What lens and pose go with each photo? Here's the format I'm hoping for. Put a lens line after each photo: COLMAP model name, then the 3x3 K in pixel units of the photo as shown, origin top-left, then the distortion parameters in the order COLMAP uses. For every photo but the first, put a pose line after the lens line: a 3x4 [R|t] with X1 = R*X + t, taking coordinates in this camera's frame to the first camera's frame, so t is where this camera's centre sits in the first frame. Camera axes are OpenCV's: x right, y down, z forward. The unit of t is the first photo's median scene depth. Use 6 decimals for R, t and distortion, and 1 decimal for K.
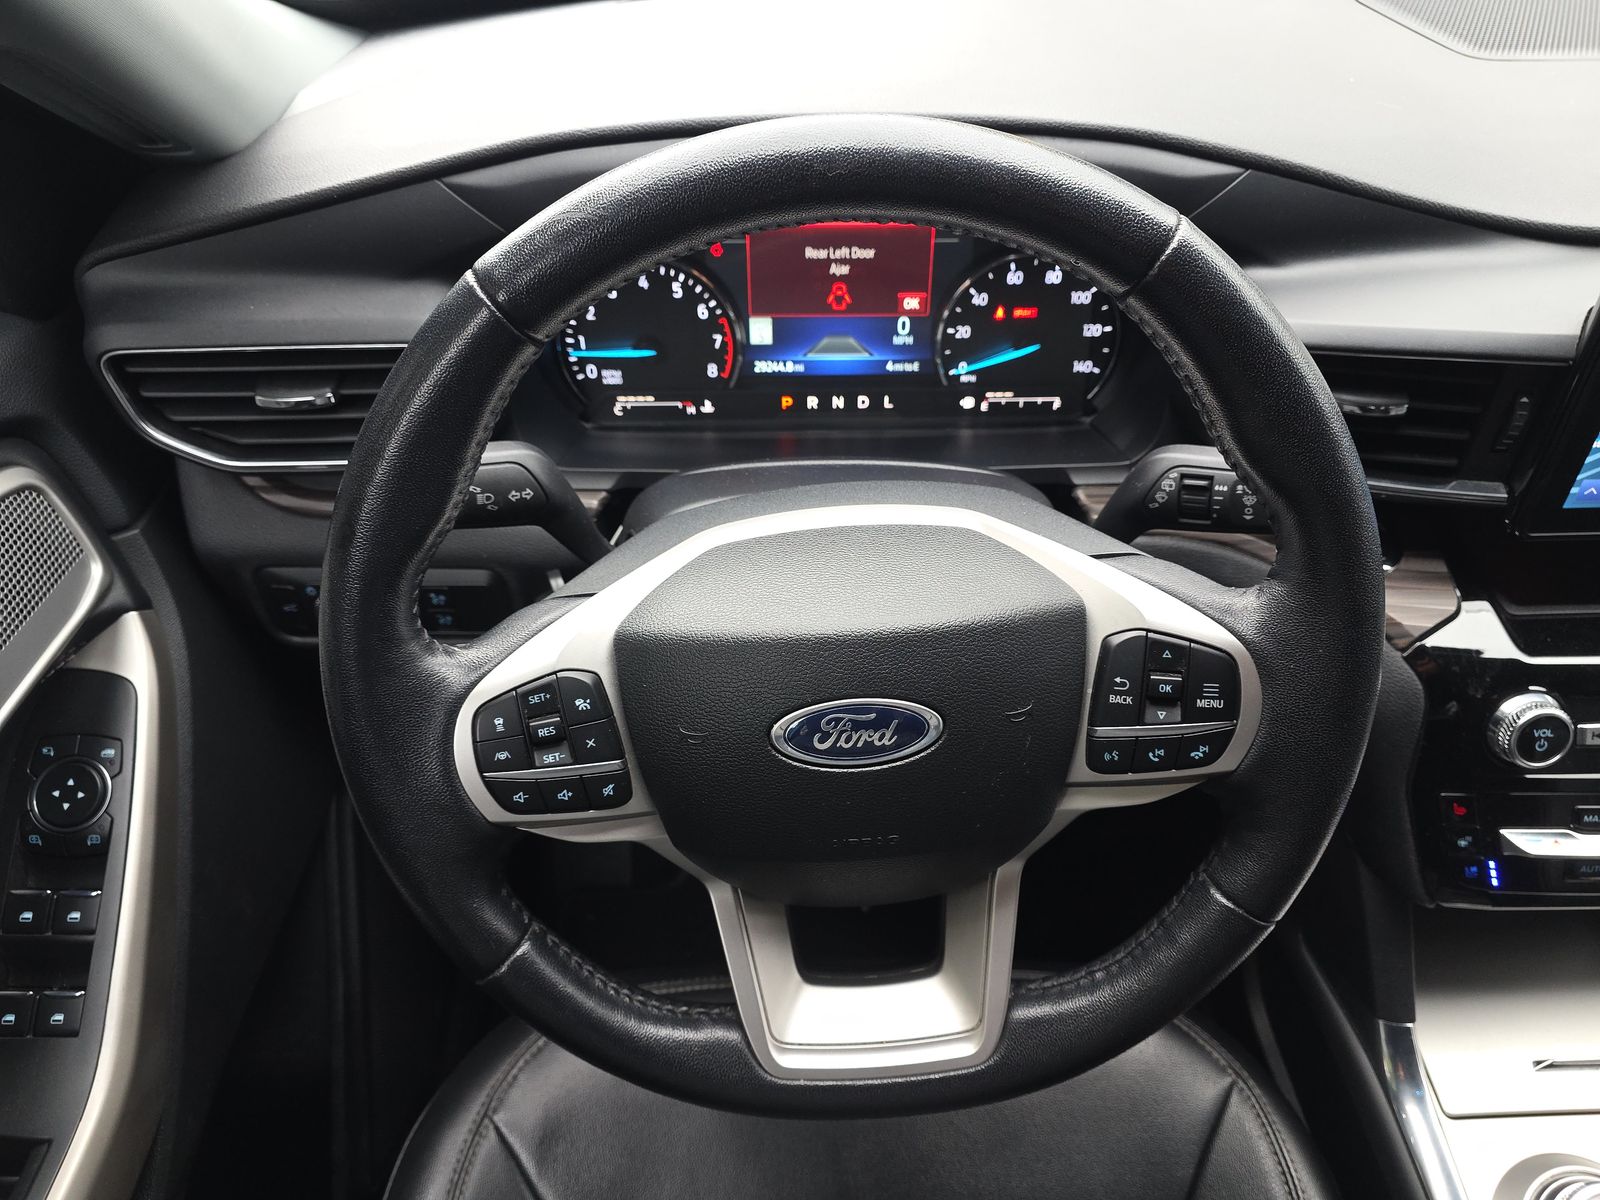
lens RADIAL K [[1053.9, 0, 801.2], [0, 1053.9, 614.1], [0, 0, 1]] dist [0.032477, -0.022278]
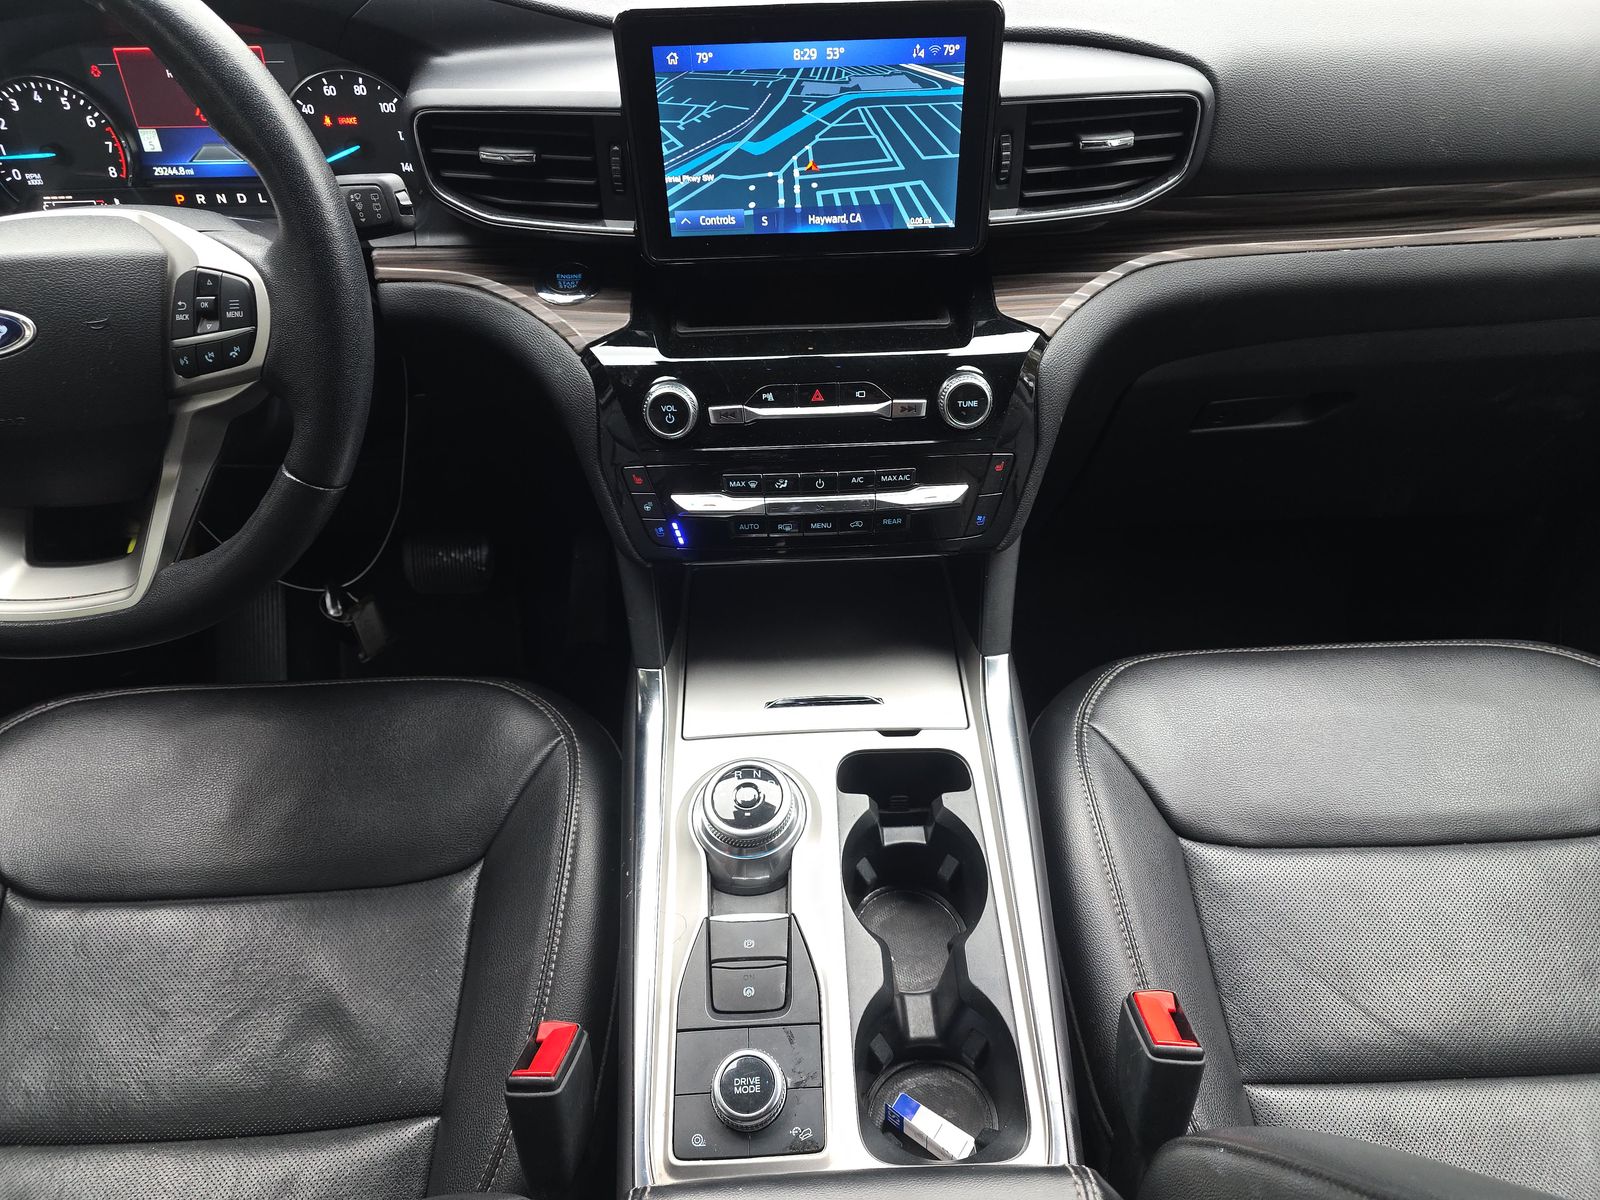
lens RADIAL K [[1053.9, 0, 797.3], [0, 1053.9, 606.4], [0, 0, 1]] dist [0.032477, -0.022278]
pose [[0.999843, -0.017469, -0.003117, 0.746791], [0.017381, 0.999497, -0.026528, 0.345444], [0.003579, 0.026470, 0.999643, -0.268503]]
